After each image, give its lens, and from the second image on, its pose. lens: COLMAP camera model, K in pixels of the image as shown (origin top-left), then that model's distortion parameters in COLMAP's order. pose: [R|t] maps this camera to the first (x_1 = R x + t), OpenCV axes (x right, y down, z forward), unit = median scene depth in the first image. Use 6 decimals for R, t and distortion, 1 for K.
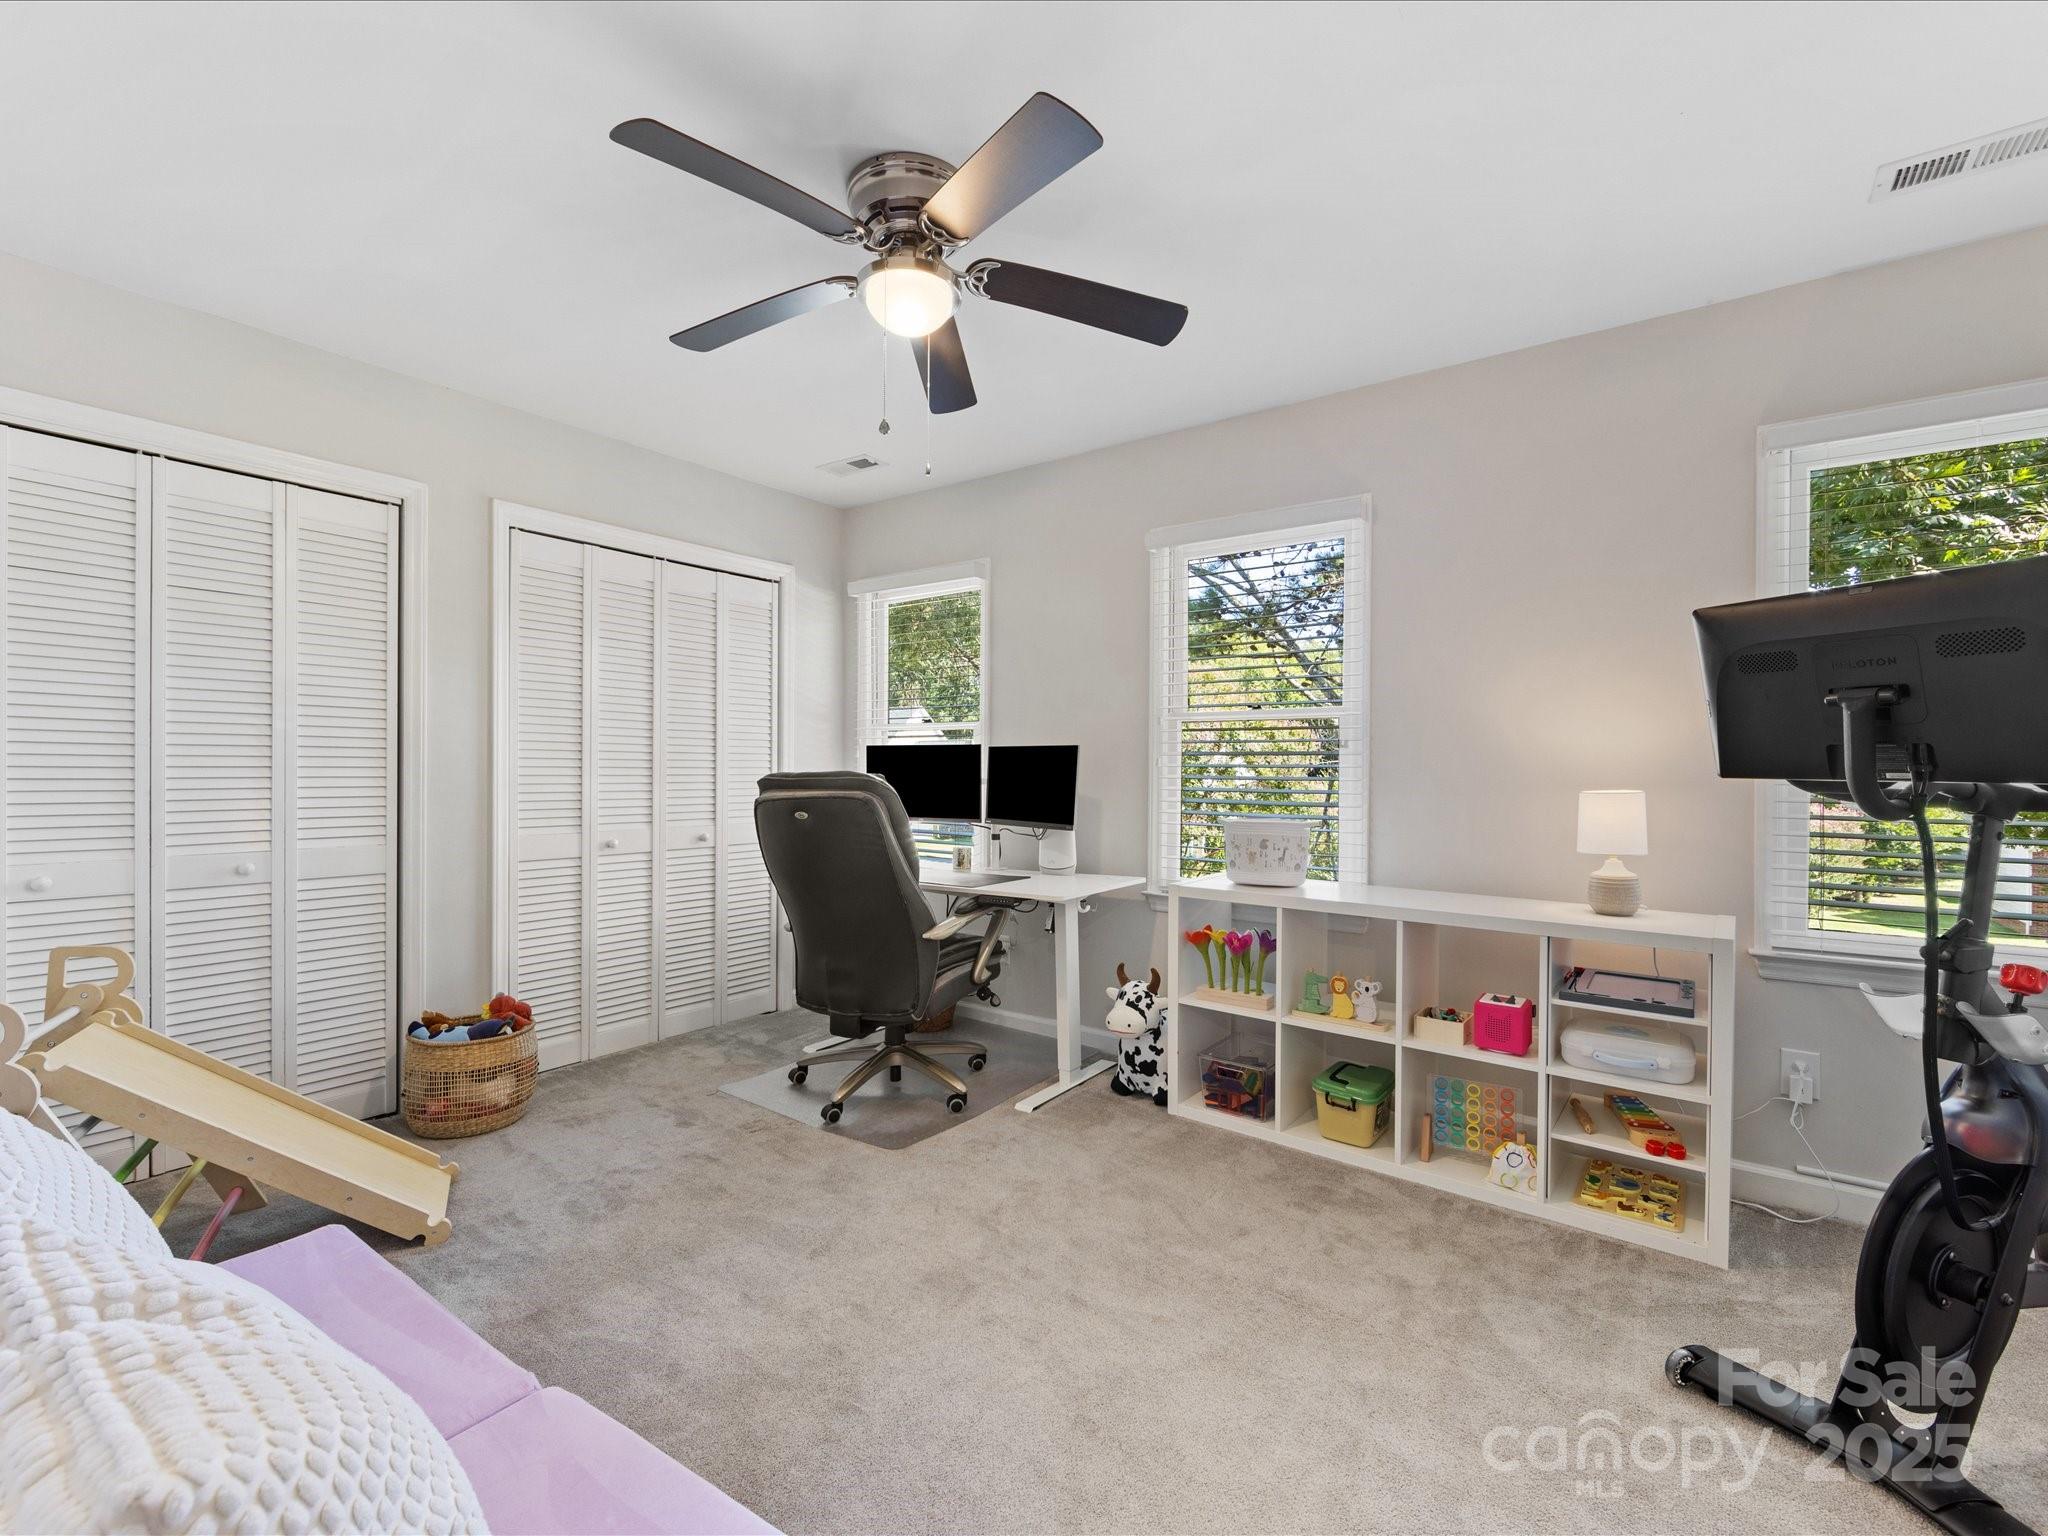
lens RADIAL K [[907.5, 0, 1024.0], [0, 907.5, 768.0], [0, 0, 1]] dist [0.002114, 0.000331]
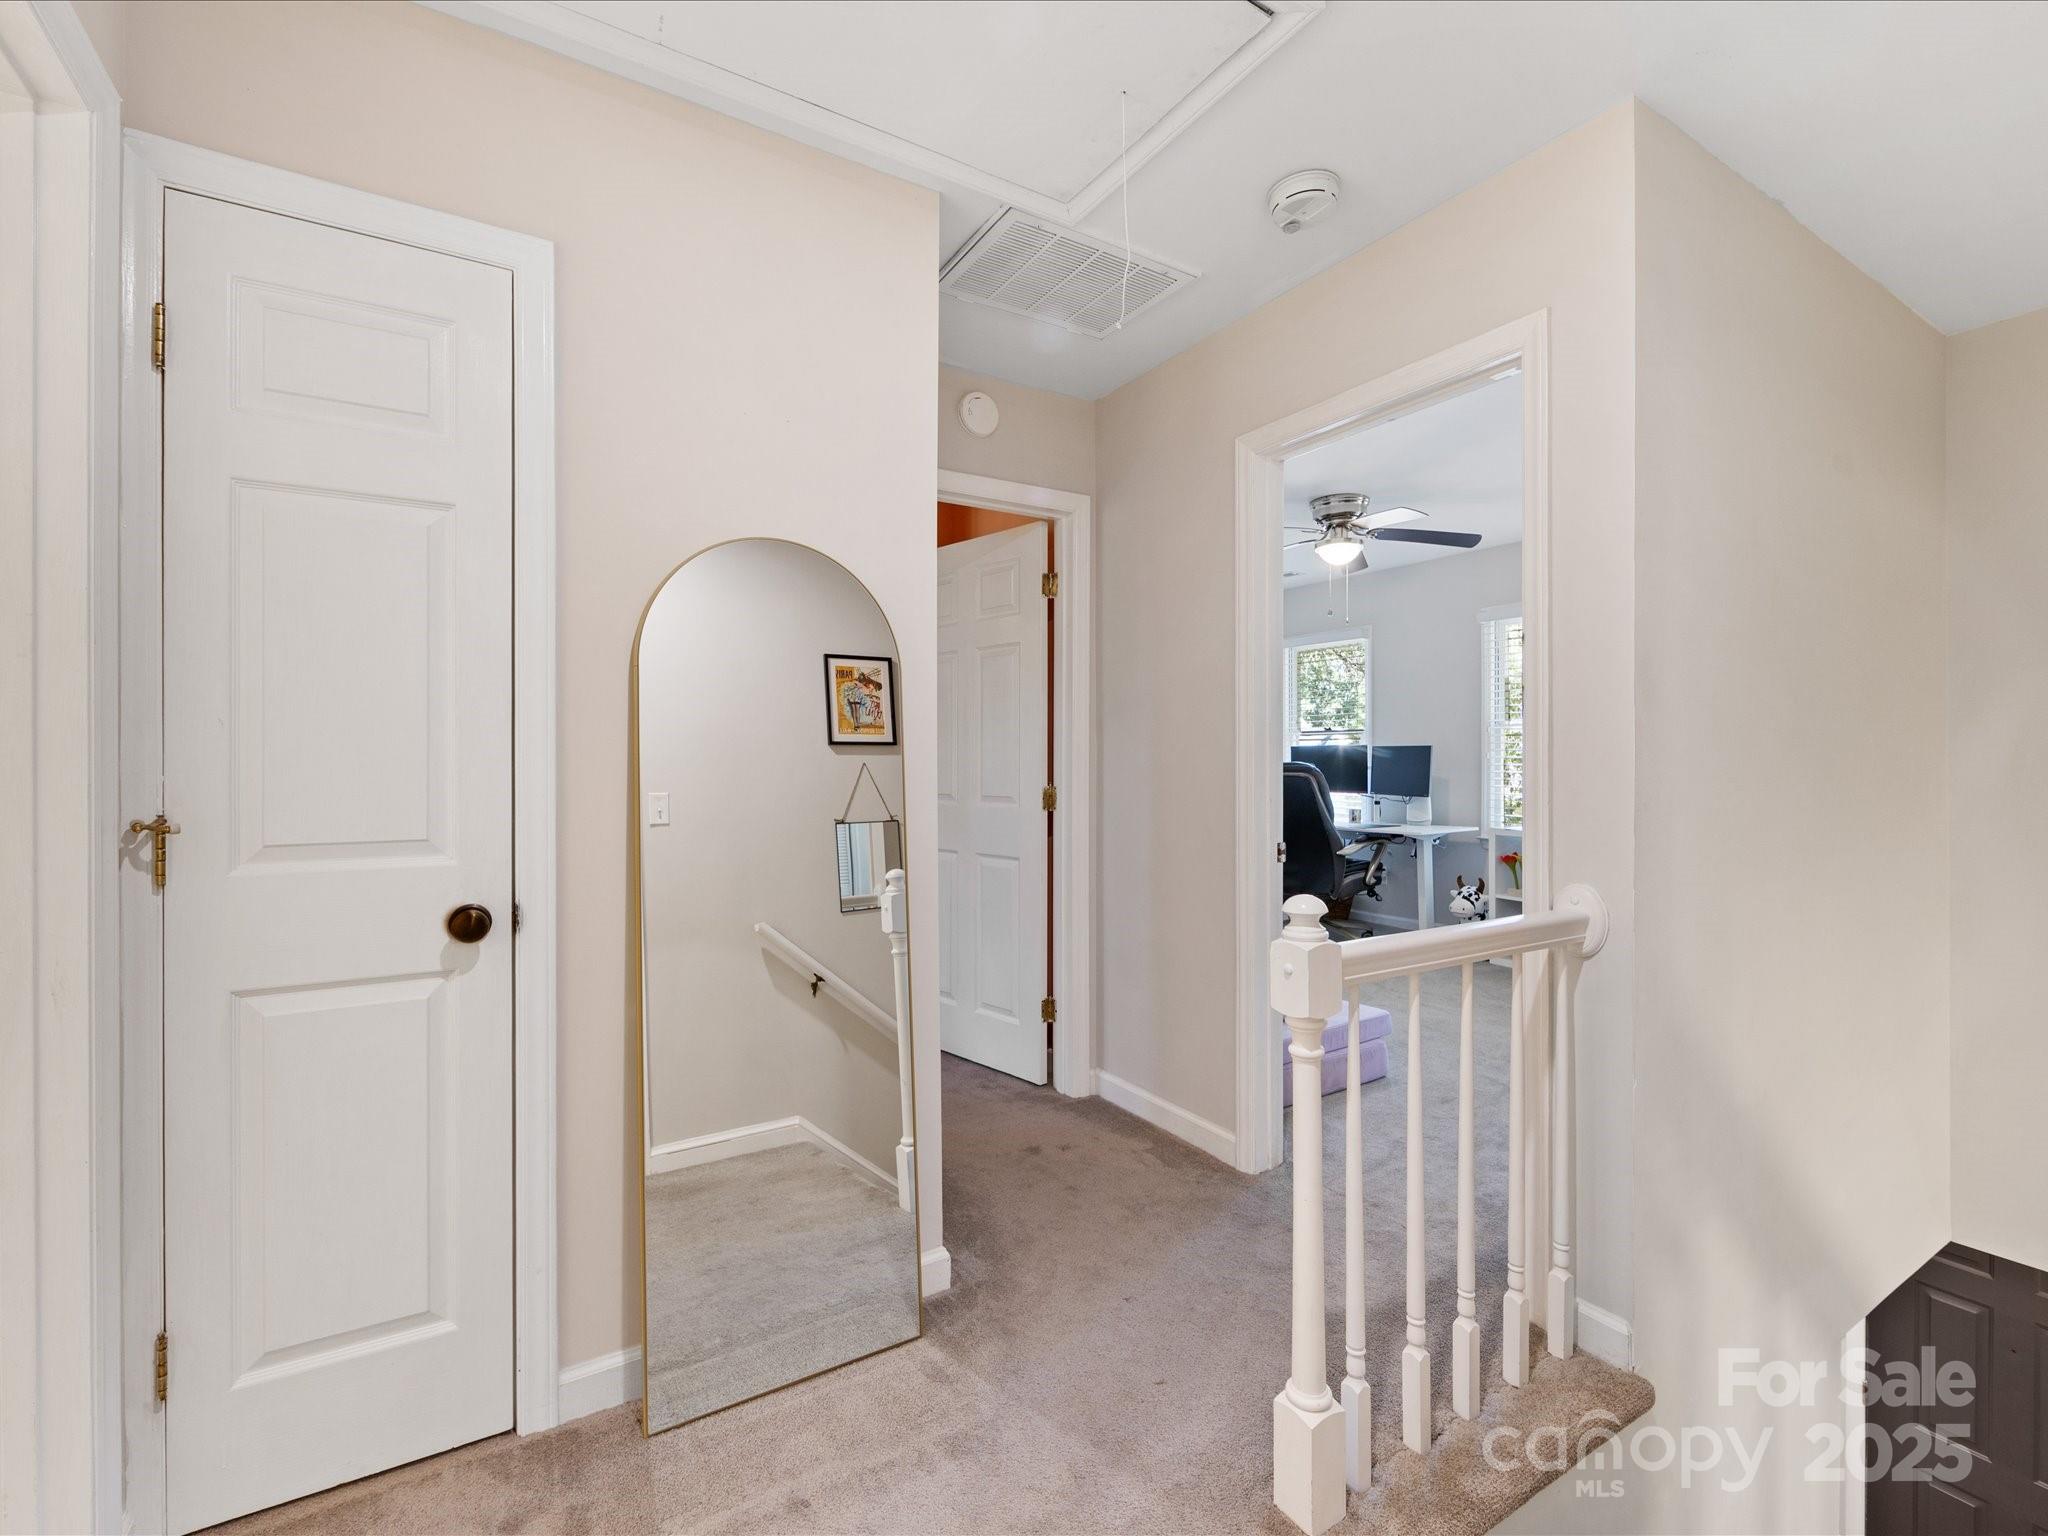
lens RADIAL K [[907.5, 0, 1024.0], [0, 907.5, 768.0], [0, 0, 1]] dist [0.002114, 0.000331]
pose [[0.926233, -0.006834, -0.376890, -0.004835], [0.011567, 0.999880, 0.010296, -0.010007], [0.376775, -0.013896, 0.926201, -0.824274]]
